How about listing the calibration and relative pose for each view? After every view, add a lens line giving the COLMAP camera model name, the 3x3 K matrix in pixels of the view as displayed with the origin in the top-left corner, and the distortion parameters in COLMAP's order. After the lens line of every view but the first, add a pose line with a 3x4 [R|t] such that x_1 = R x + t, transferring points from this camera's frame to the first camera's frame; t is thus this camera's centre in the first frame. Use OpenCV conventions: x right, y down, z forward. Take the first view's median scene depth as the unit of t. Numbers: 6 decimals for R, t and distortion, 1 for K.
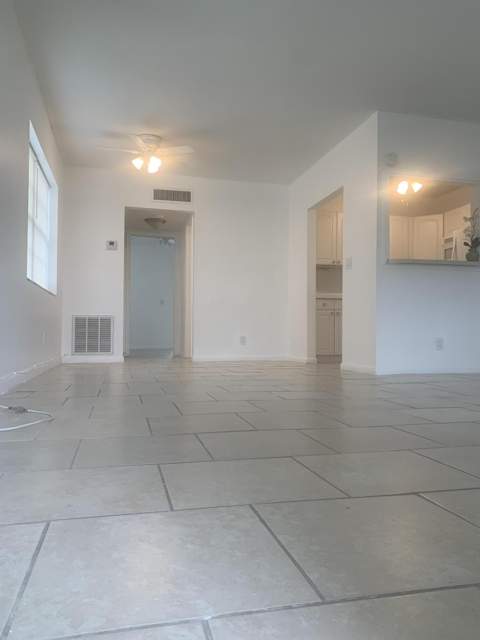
lens RADIAL K [[482.3, 0, 237.6], [0, 482.3, 319.2], [0, 0, 1]] dist [0.036433, -0.057771]
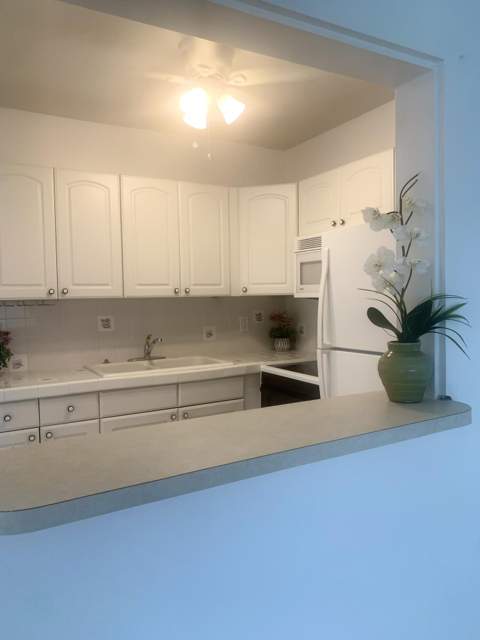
lens RADIAL K [[482.3, 0, 239.7], [0, 482.3, 321.0], [0, 0, 1]] dist [0.036433, -0.057771]
pose [[0.961222, -0.039754, 0.272895, 0.265849], [0.015654, 0.995825, 0.089928, -0.142812], [-0.275331, -0.082169, 0.957832, 0.622720]]
